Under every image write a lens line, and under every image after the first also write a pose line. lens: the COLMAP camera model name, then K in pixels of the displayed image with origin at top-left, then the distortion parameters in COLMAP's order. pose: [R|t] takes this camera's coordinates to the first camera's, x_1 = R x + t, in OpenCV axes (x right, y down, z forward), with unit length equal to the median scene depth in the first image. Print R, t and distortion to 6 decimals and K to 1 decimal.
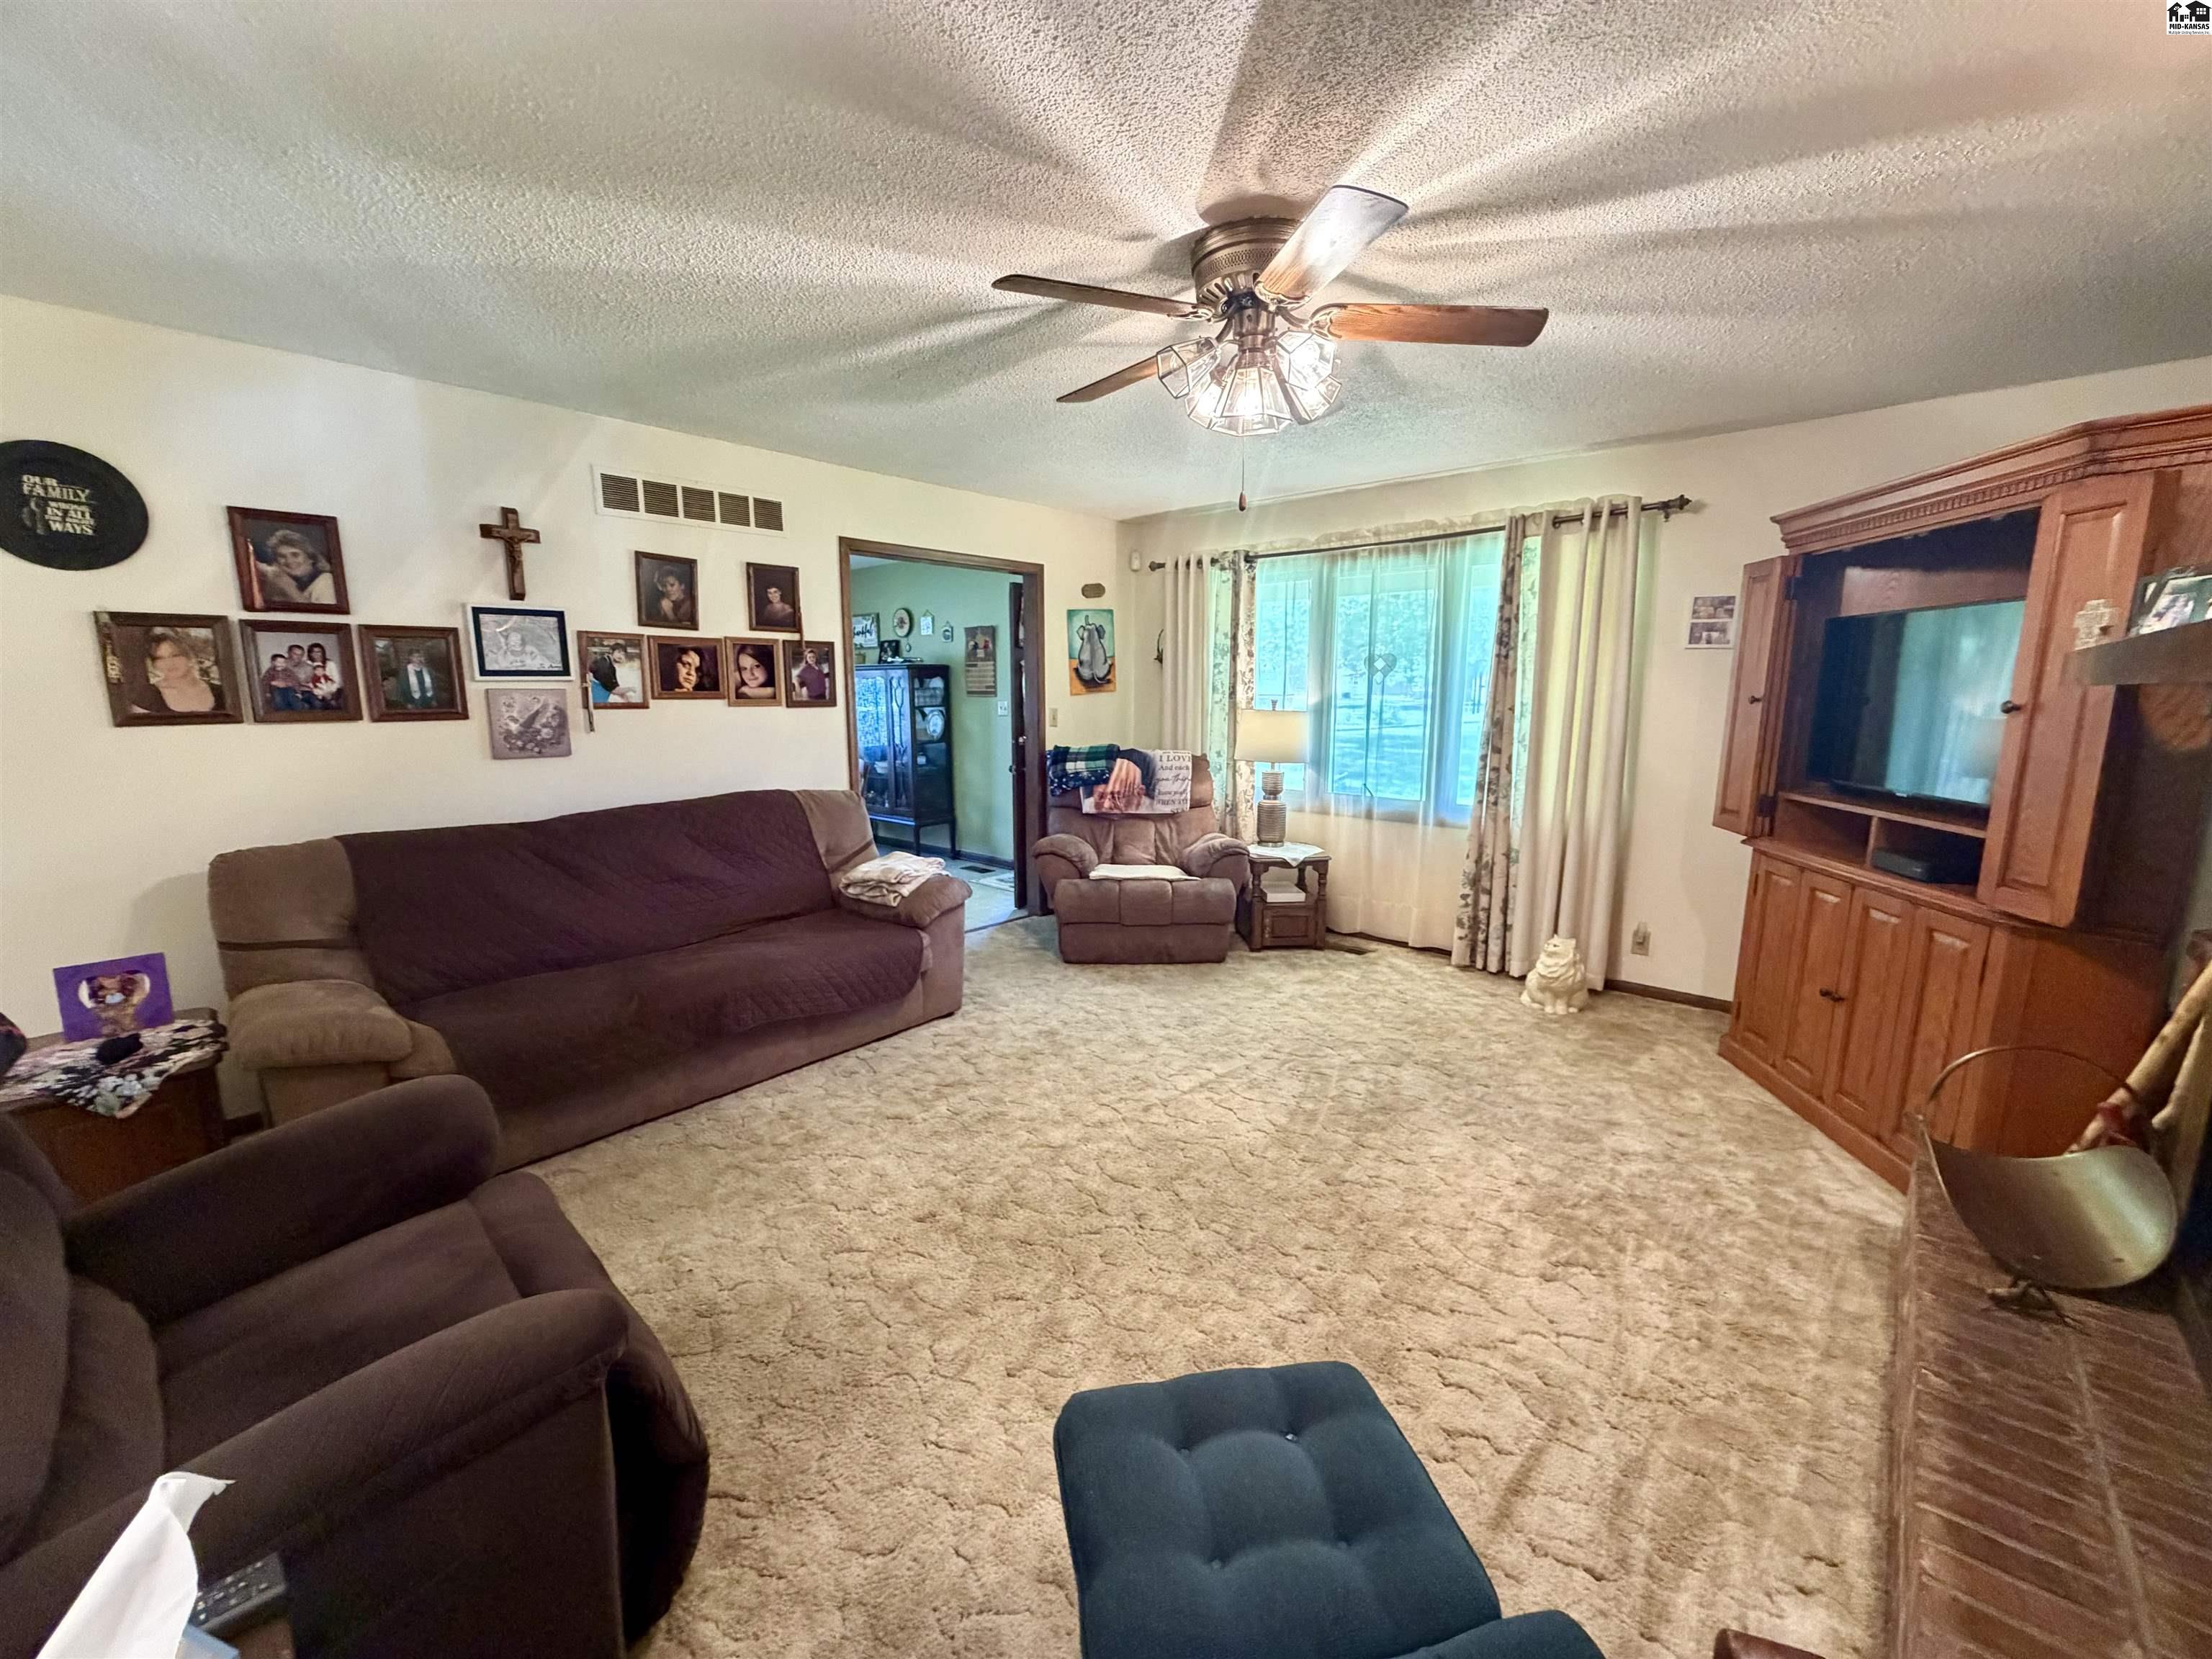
lens RADIAL K [[882.9, 0, 1098.5], [0, 882.9, 828.9], [0, 0, 1]] dist [-0.000197, 0.000522]
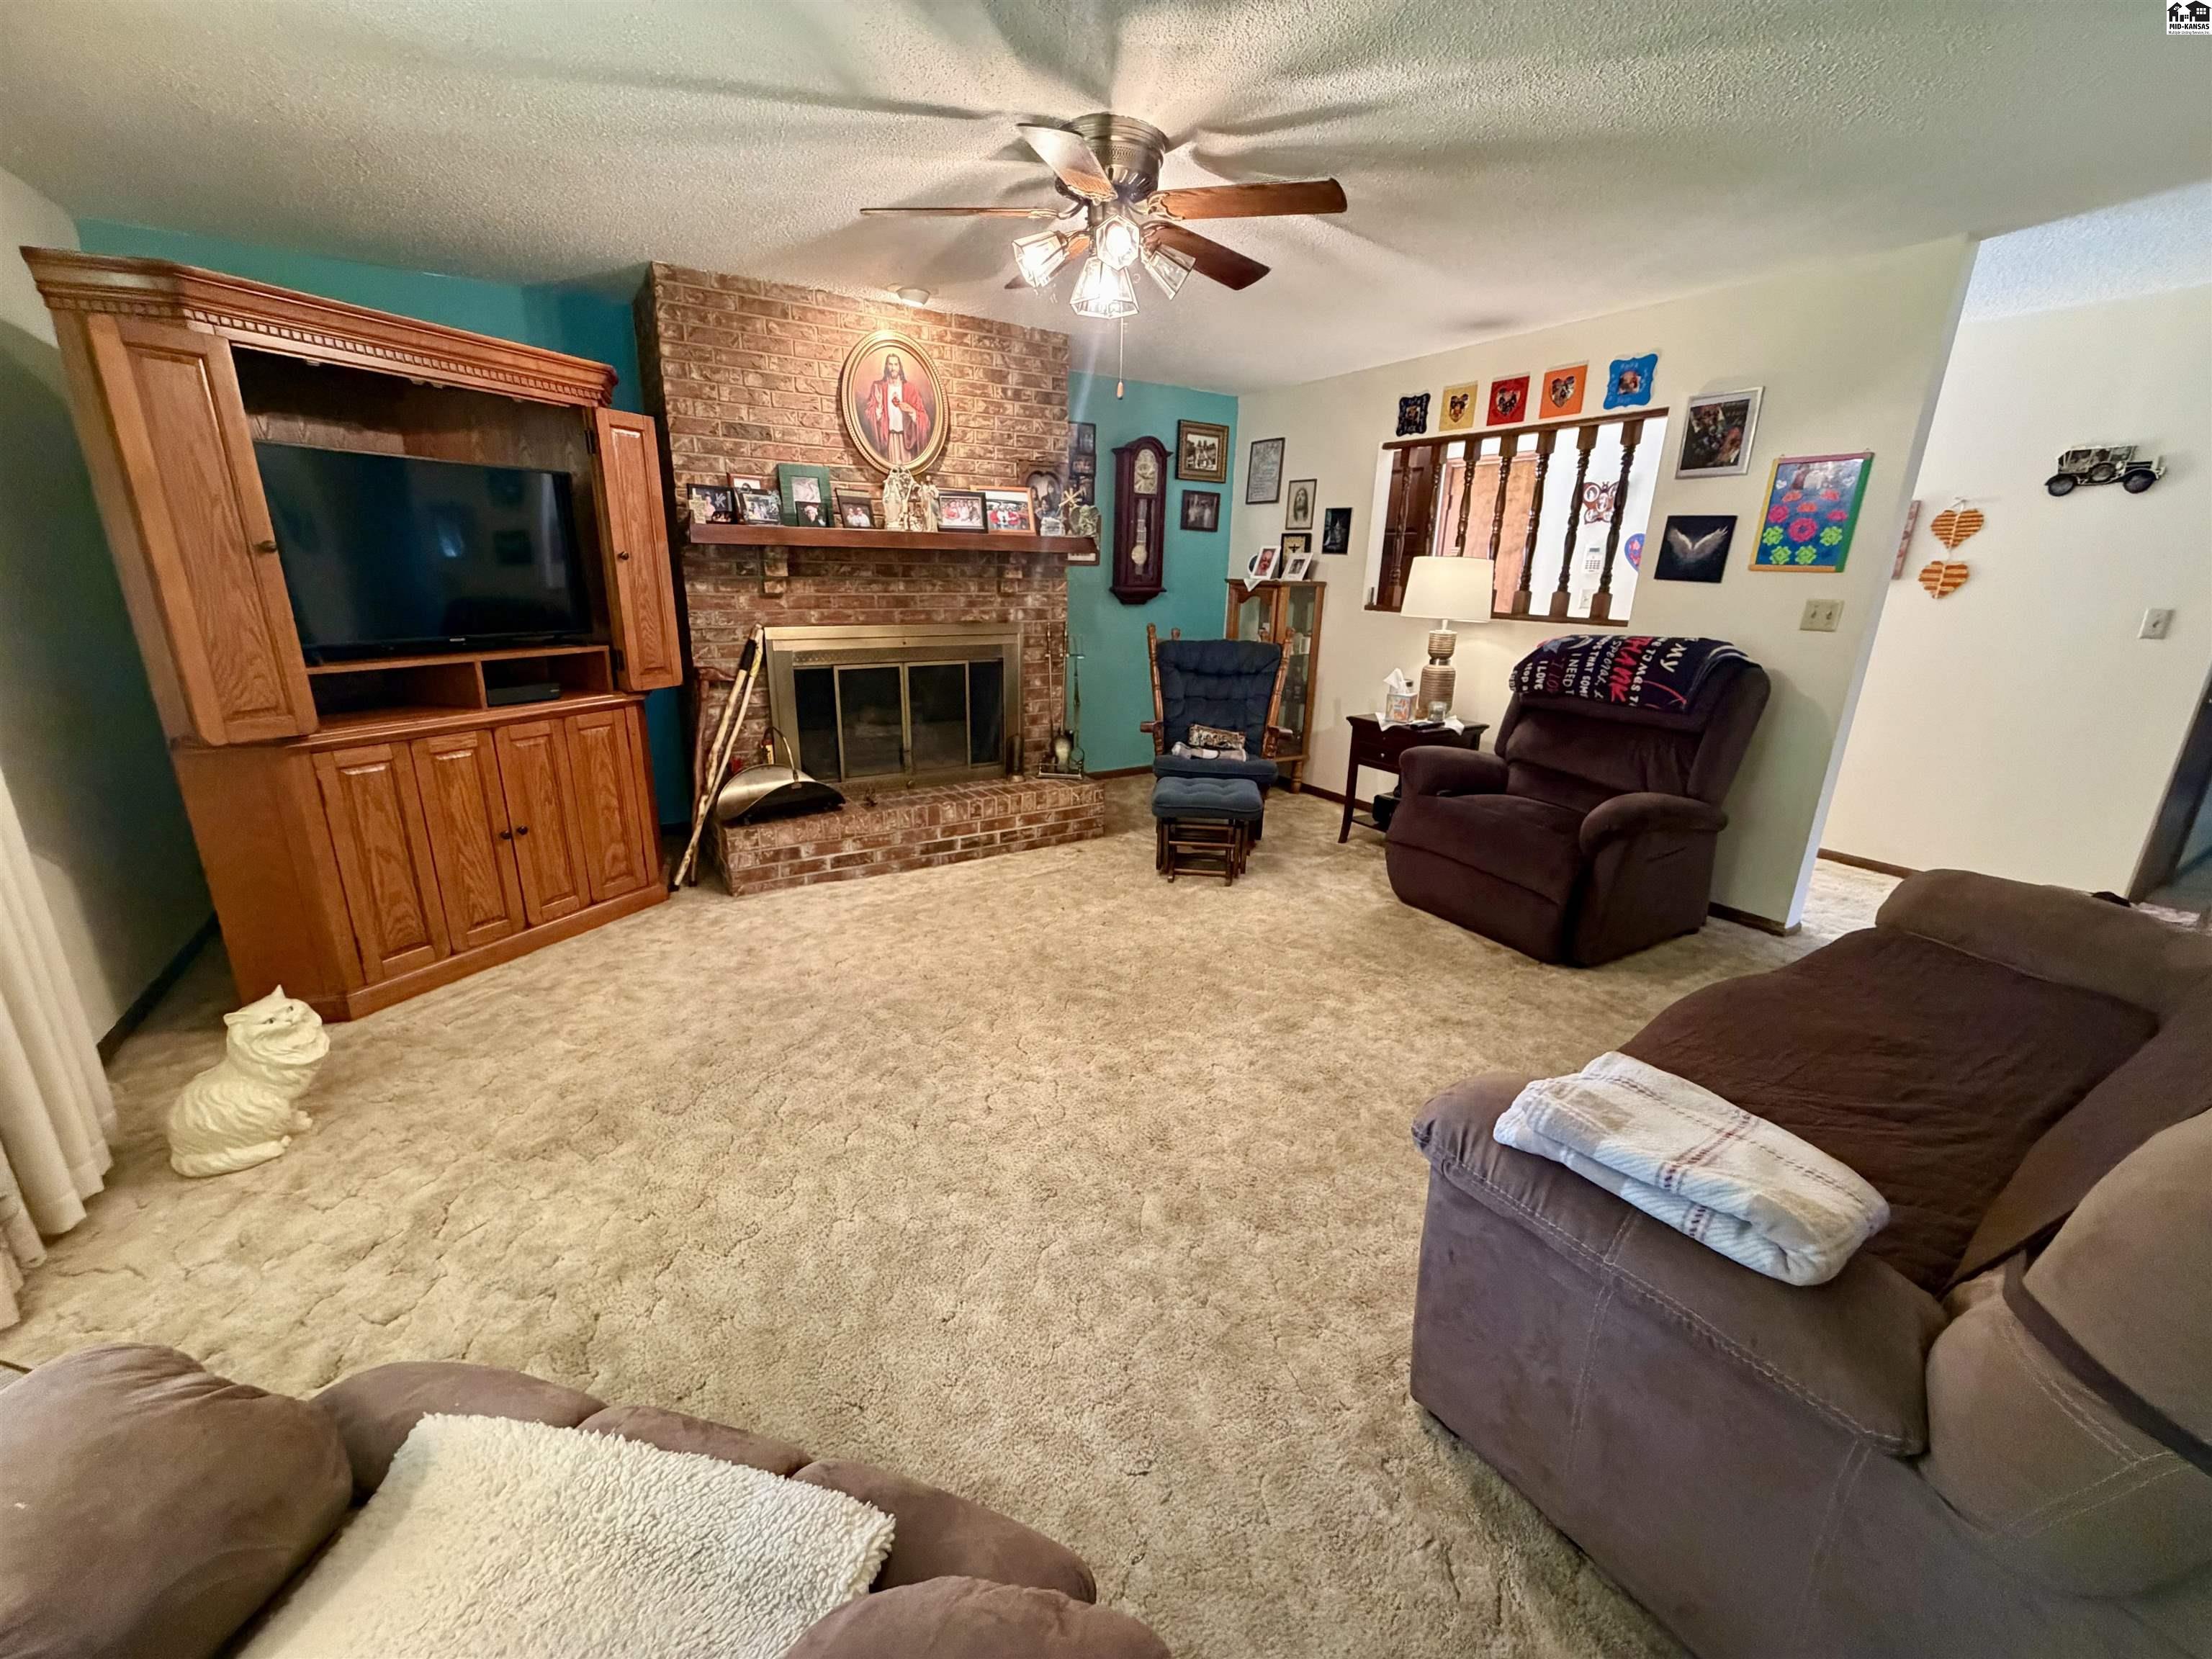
lens RADIAL K [[882.9, 0, 1098.5], [0, 882.9, 828.9], [0, 0, 1]] dist [-0.000197, 0.000522]
pose [[-0.961396, -0.095972, 0.257889, -0.088174], [0.025604, 0.901939, 0.431103, -0.169939], [-0.273974, 0.421064, -0.864664, 1.121863]]
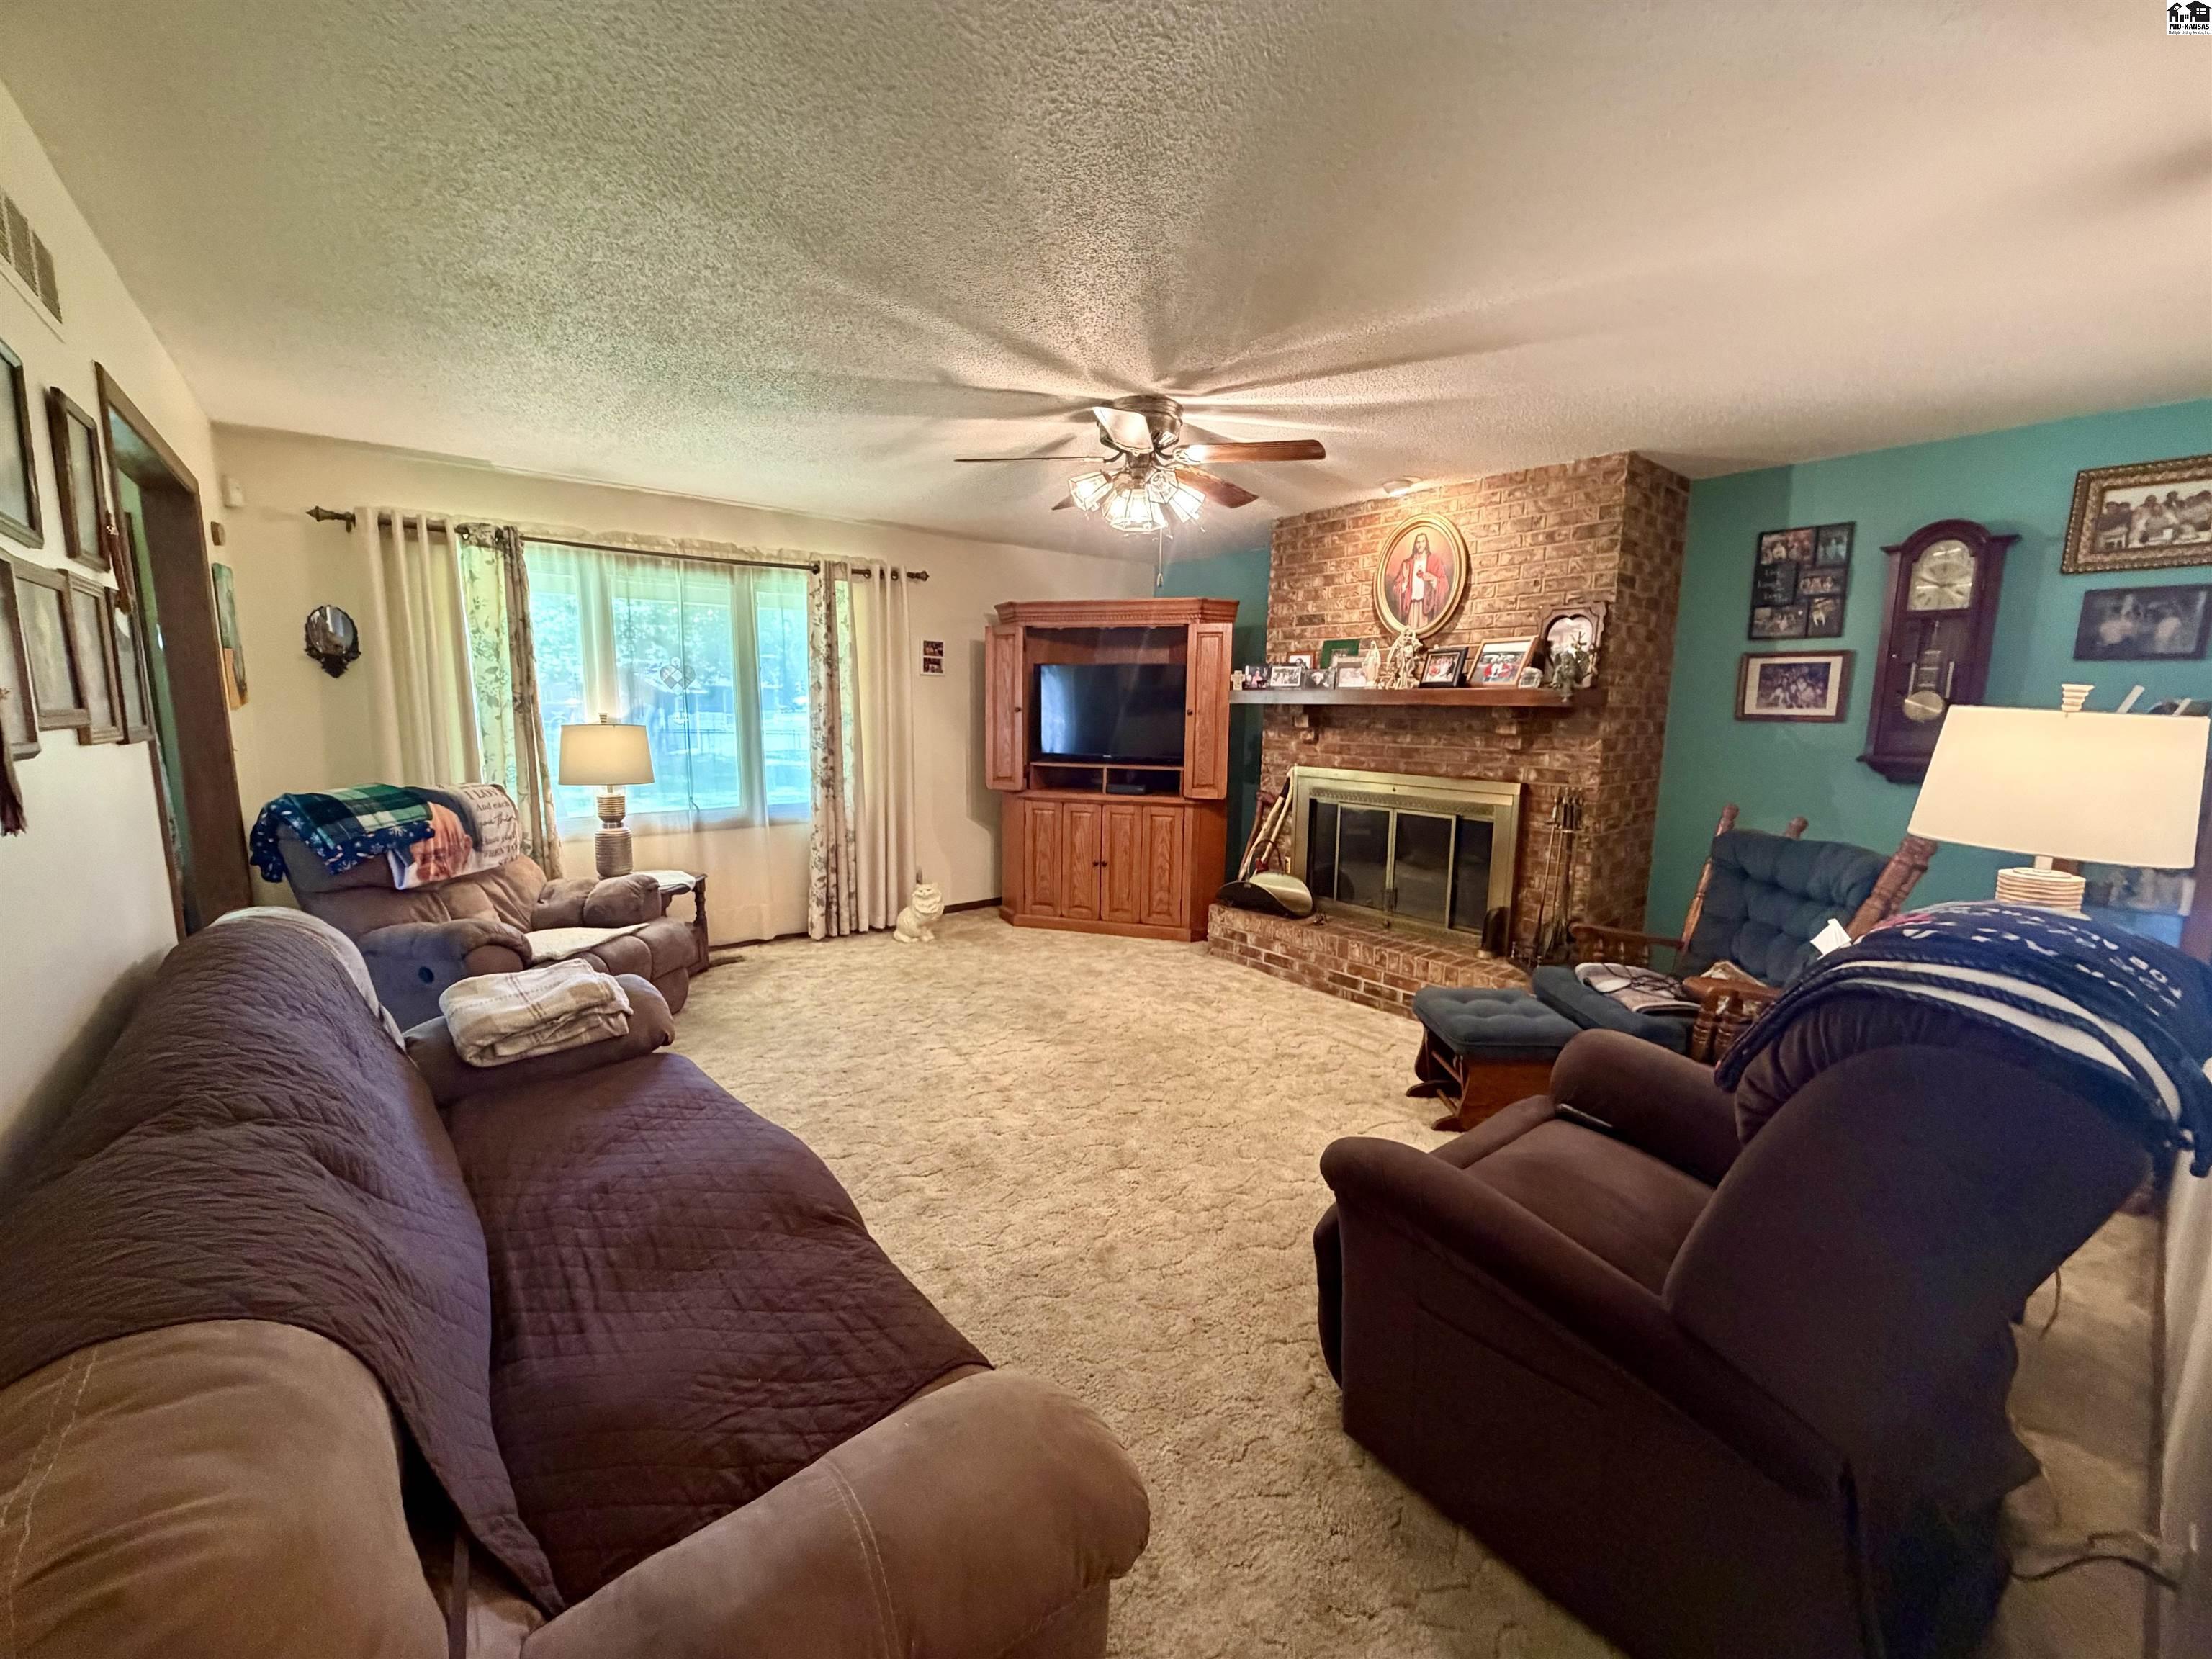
lens RADIAL K [[882.9, 0, 1098.5], [0, 882.9, 828.9], [0, 0, 1]] dist [-0.000197, 0.000522]
pose [[0.147338, -0.140391, 0.979072, -0.664317], [0.149606, 0.981649, 0.118247, -0.071619], [-0.977706, 0.129053, 0.165638, 0.438150]]
